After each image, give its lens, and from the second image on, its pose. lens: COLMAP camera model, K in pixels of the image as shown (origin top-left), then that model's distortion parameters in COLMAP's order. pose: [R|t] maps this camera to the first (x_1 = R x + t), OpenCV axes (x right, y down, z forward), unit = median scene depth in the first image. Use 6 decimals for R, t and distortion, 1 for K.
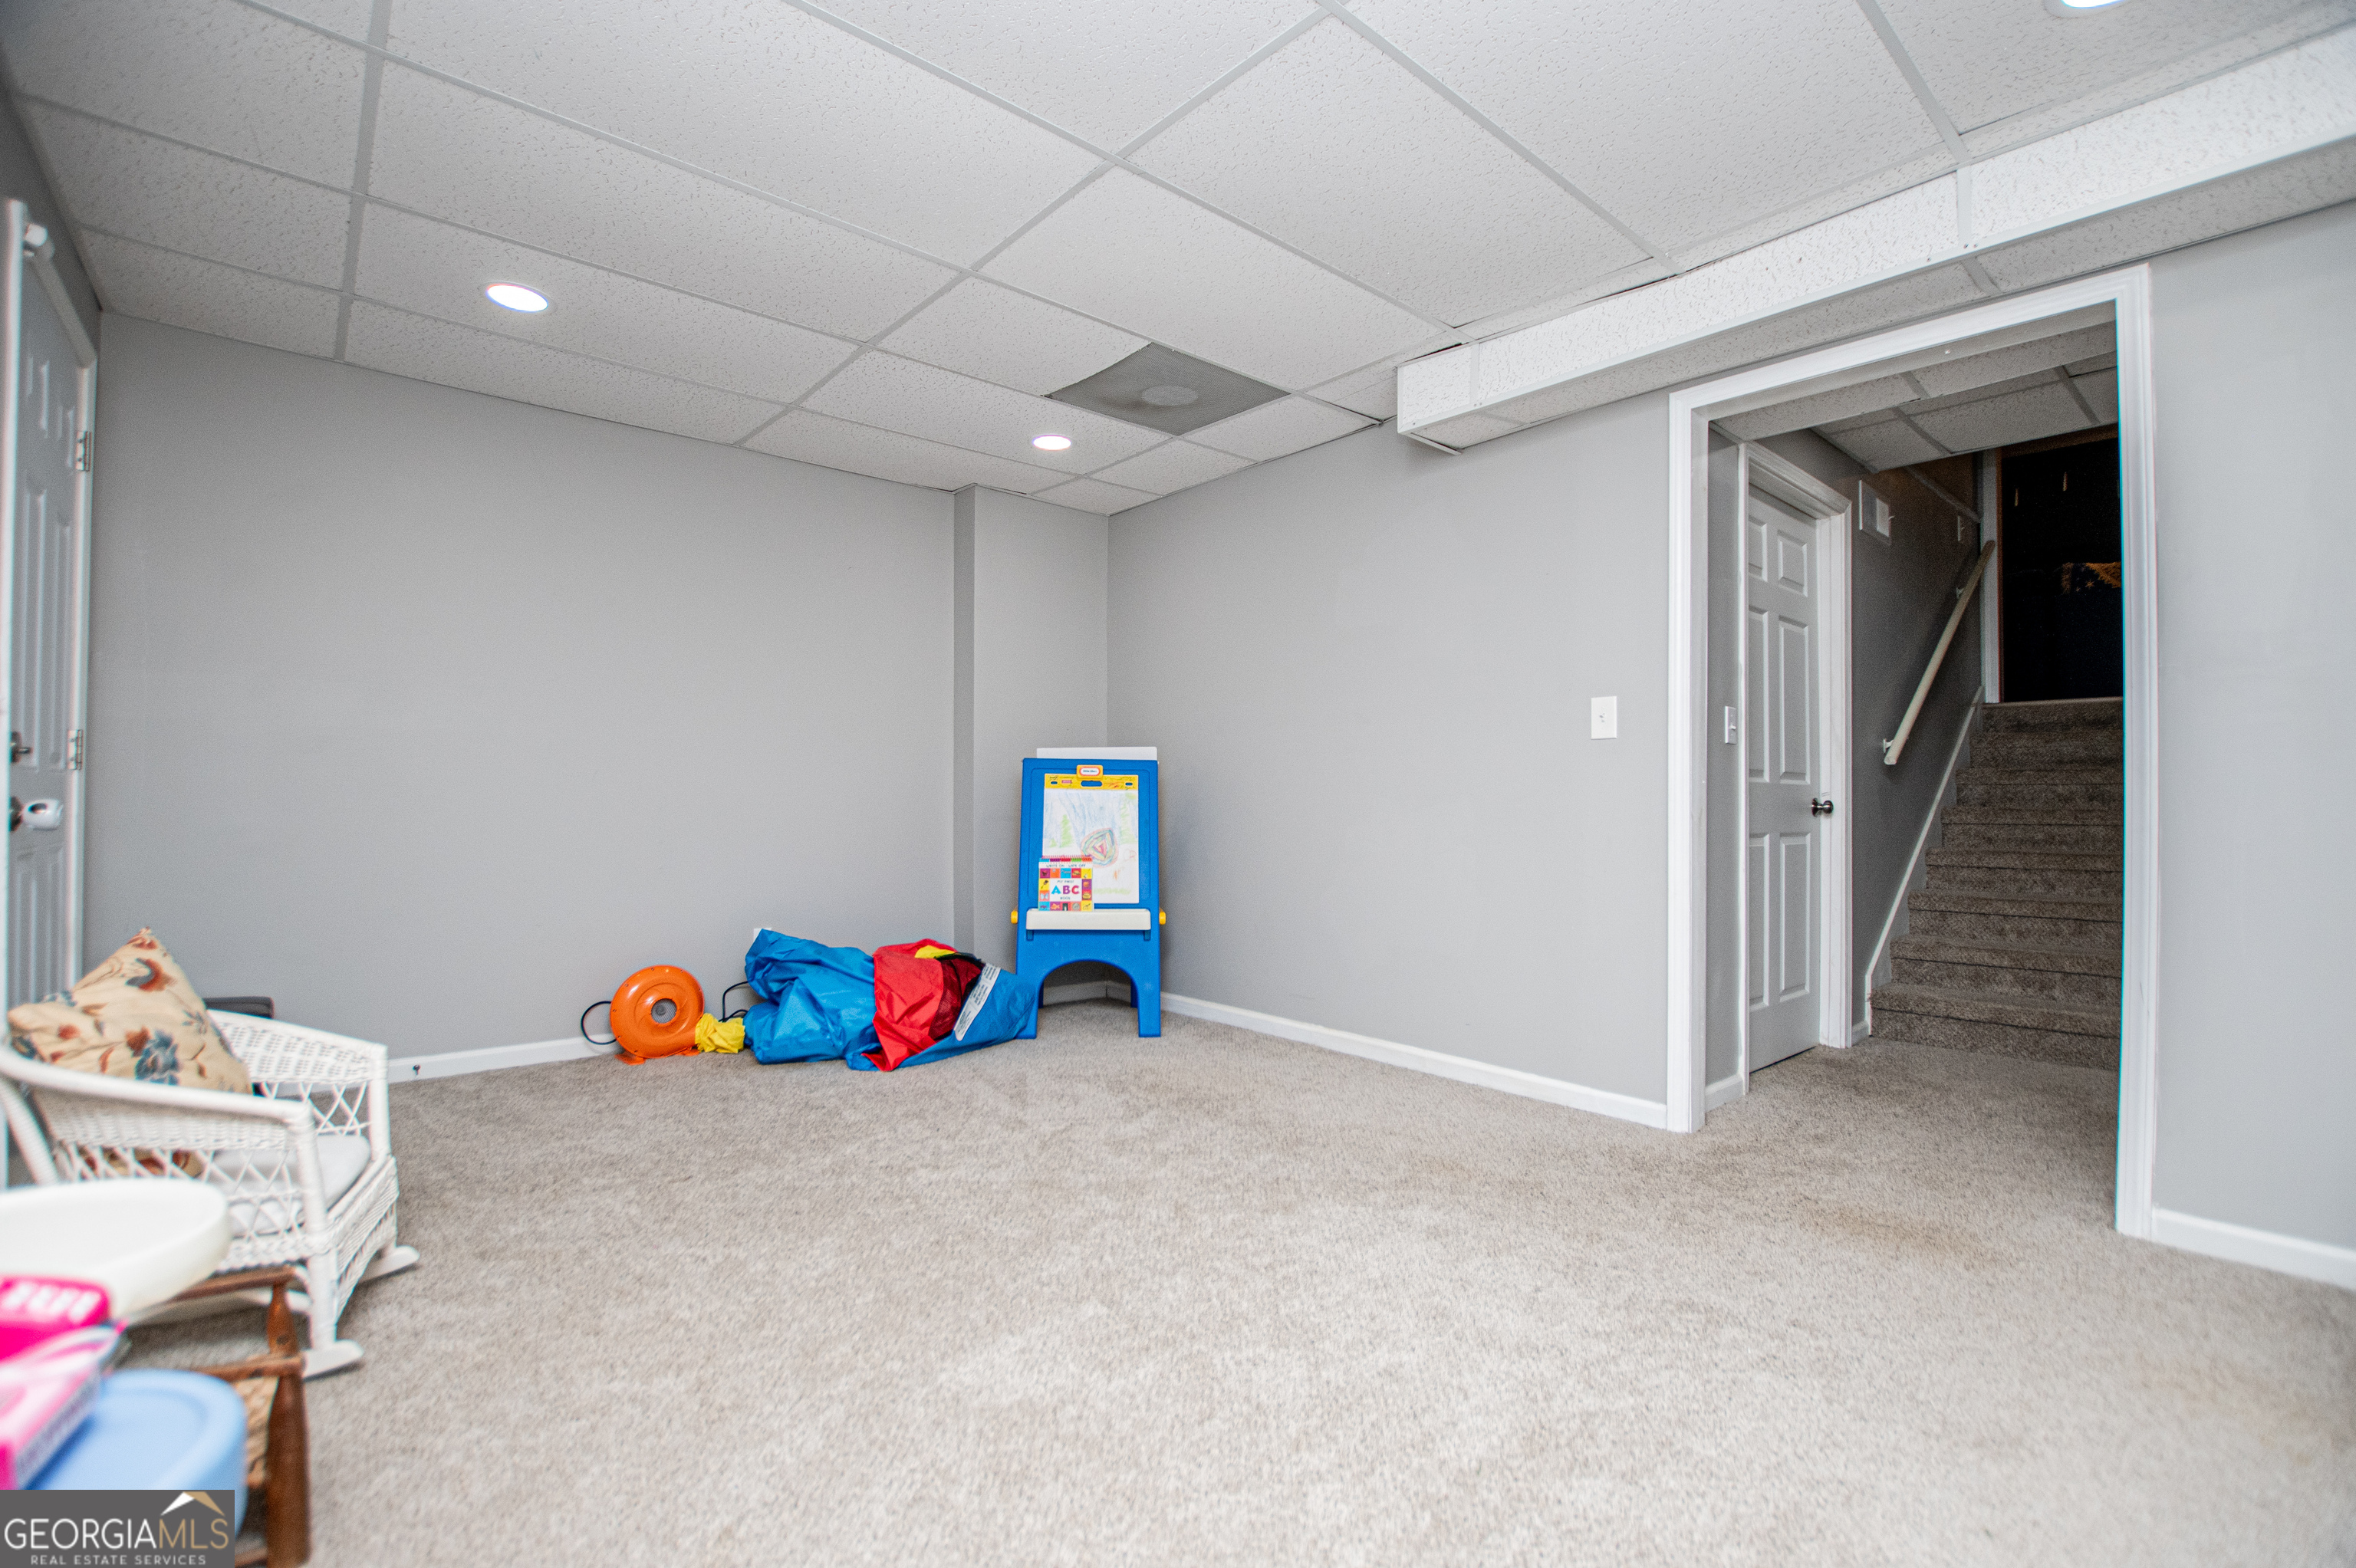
lens RADIAL K [[1046.4, 0, 1187.1], [0, 1046.4, 785.7], [0, 0, 1]] dist [-0.033838, 0.004028]
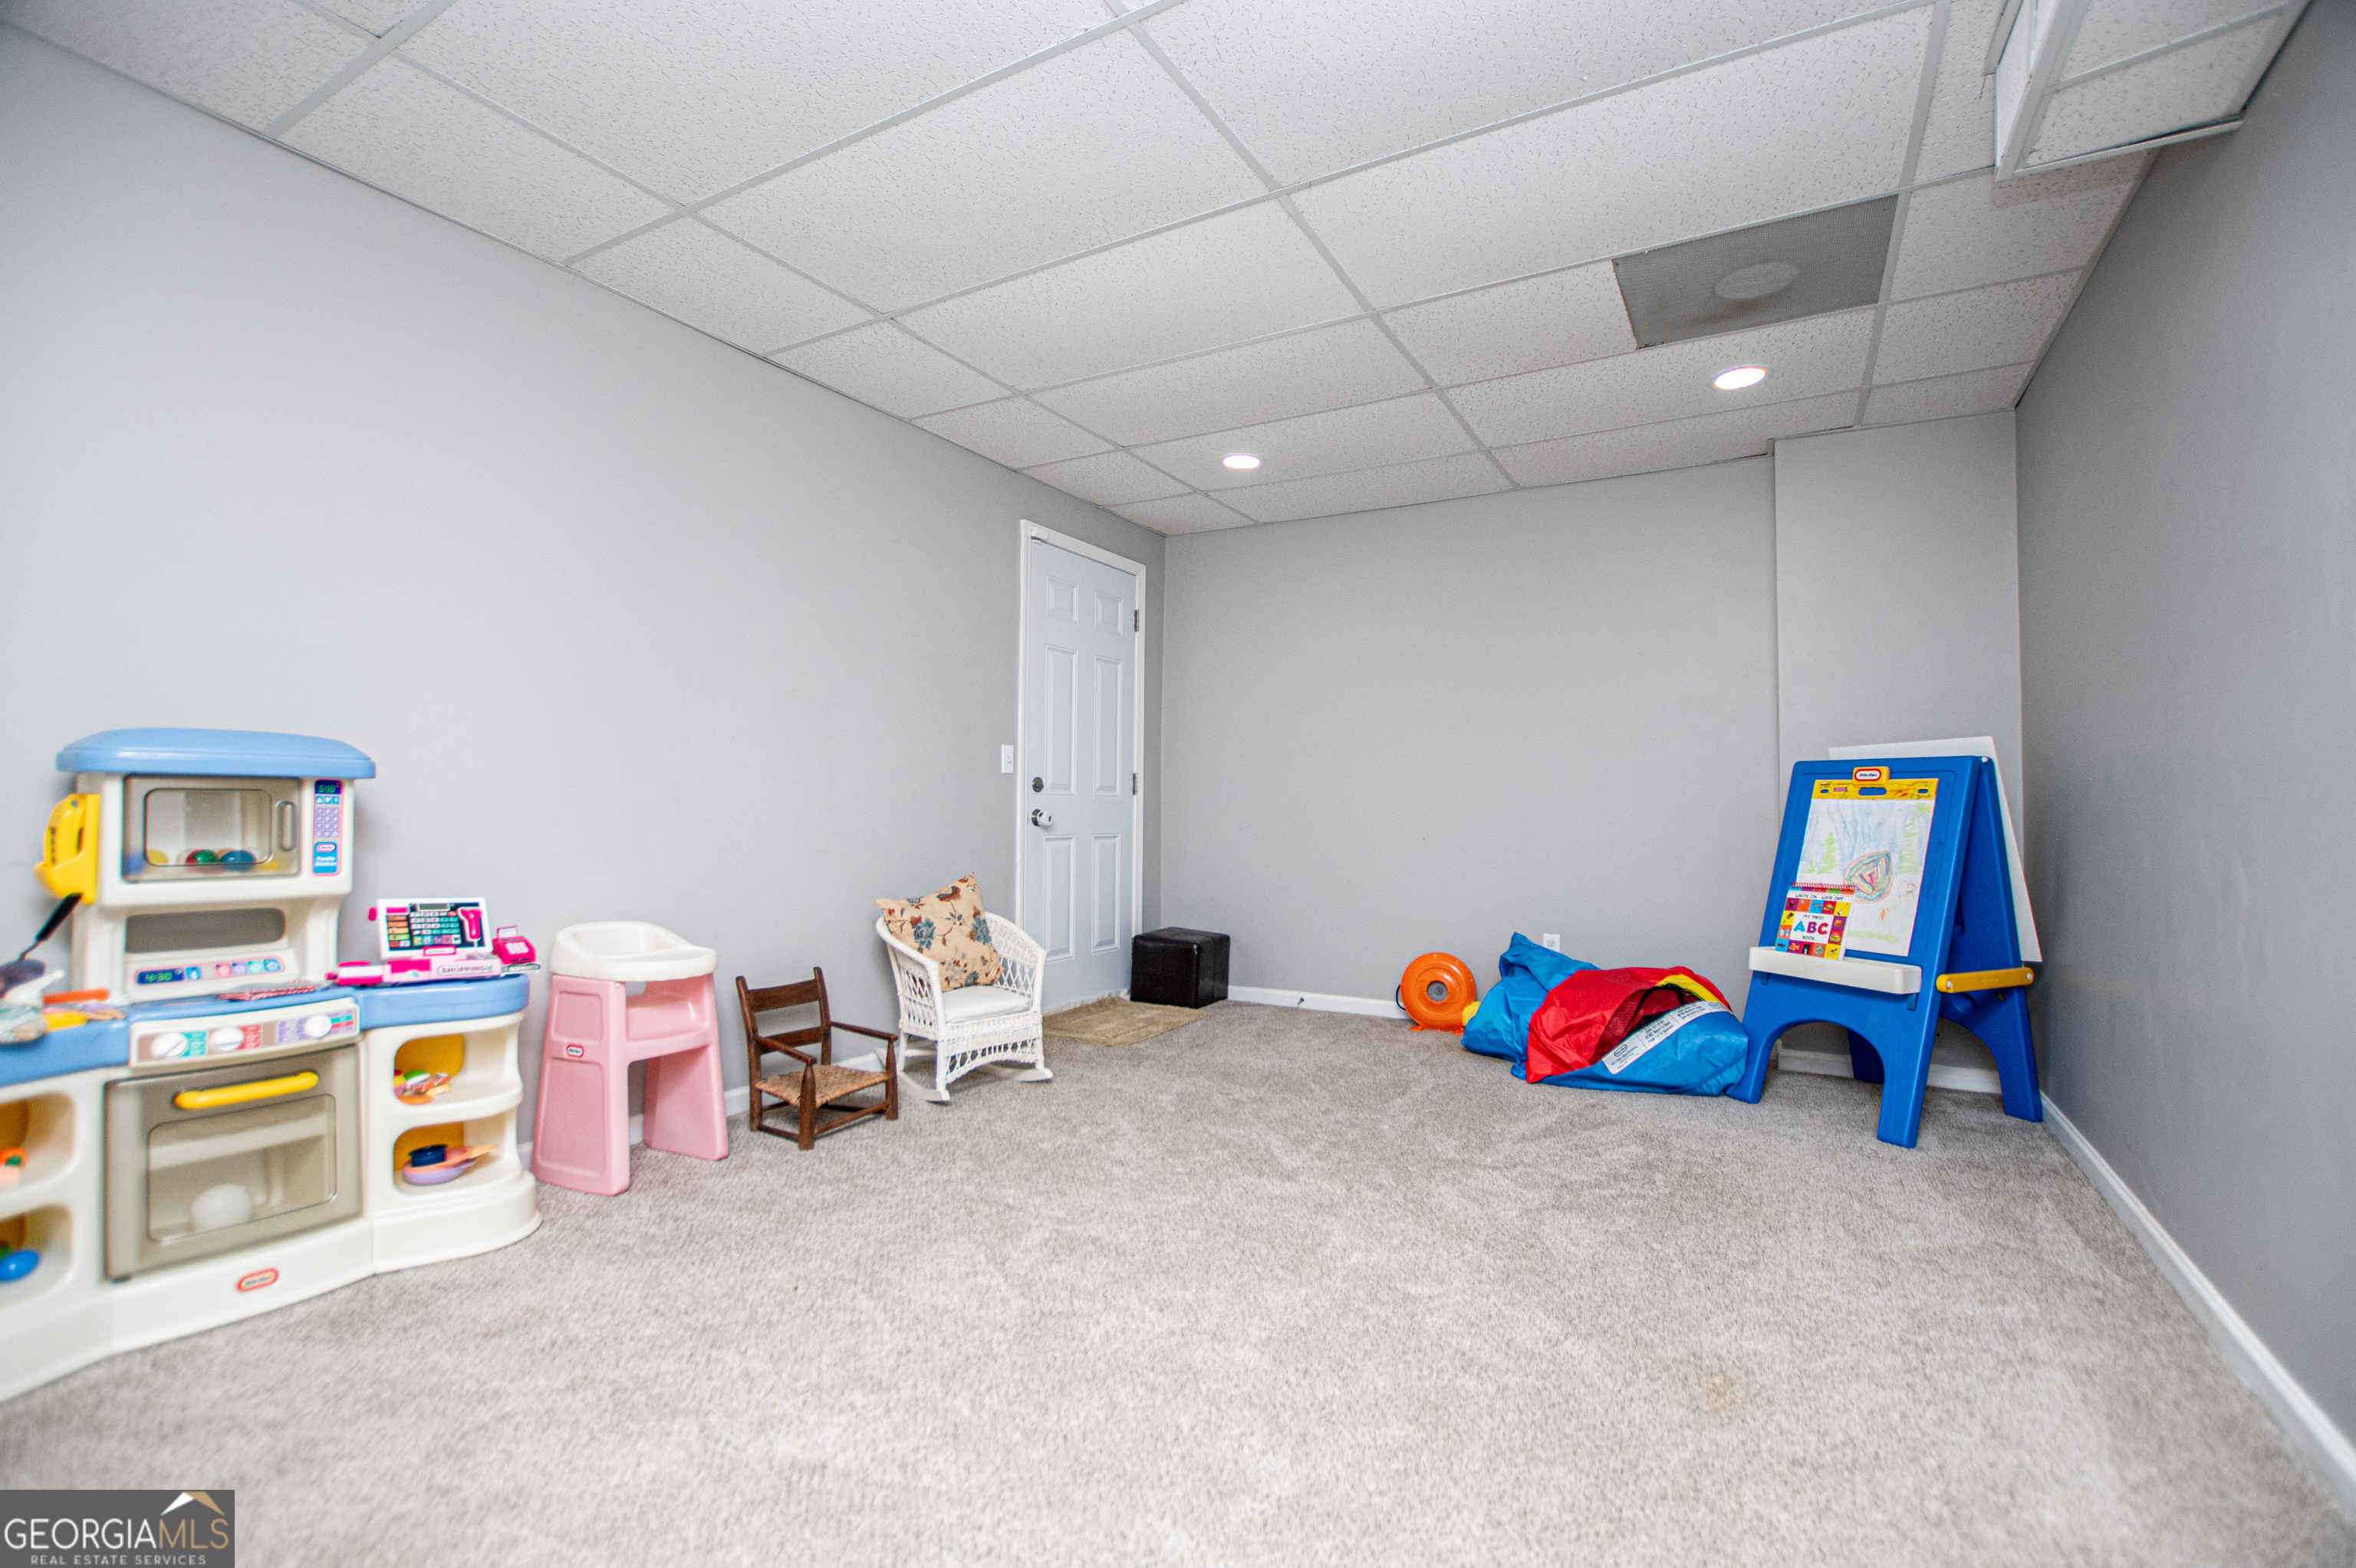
lens RADIAL K [[1046.4, 0, 1184.7], [0, 1046.4, 791.0], [0, 0, 1]] dist [-0.033838, 0.004028]
pose [[0.320343, -0.018435, -0.947122, 0.468599], [0.009117, 0.999824, -0.016377, 0.005626], [0.947258, -0.003389, 0.320455, 0.306262]]
